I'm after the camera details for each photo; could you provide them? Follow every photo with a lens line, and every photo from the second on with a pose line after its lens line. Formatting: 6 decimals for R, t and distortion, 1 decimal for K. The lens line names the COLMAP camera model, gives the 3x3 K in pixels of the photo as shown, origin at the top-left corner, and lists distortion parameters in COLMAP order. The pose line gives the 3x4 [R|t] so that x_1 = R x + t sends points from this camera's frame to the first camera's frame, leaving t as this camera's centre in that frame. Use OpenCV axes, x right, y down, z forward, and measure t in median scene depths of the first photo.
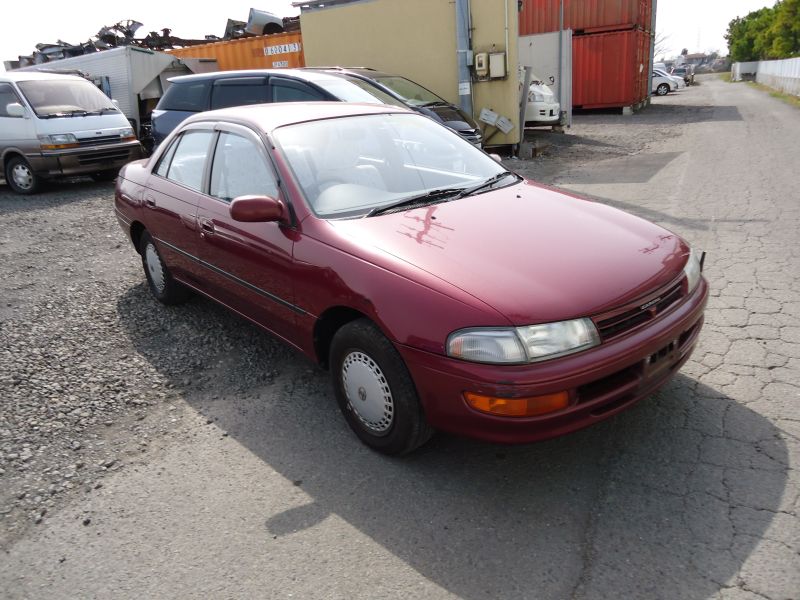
lens RADIAL K [[598.7, 0, 396.6], [0, 598.7, 296.9], [0, 0, 1]] dist [-0.013711, 0.001914]
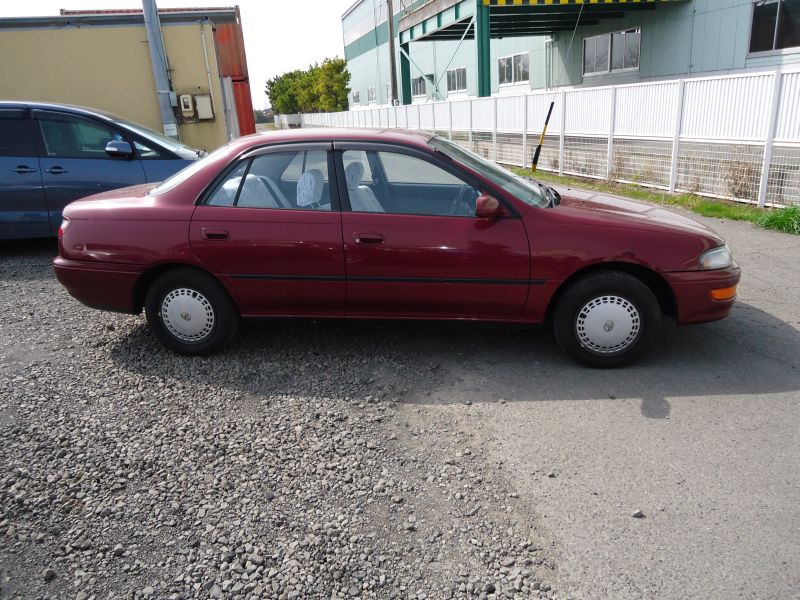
lens RADIAL K [[598.7, 0, 401.8], [0, 598.7, 304.9], [0, 0, 1]] dist [-0.013711, 0.001914]
pose [[0.725355, -0.181837, 0.663924, -0.320046], [0.225416, 0.974047, 0.020501, -0.005196], [-0.650421, 0.134788, 0.747519, 0.067378]]
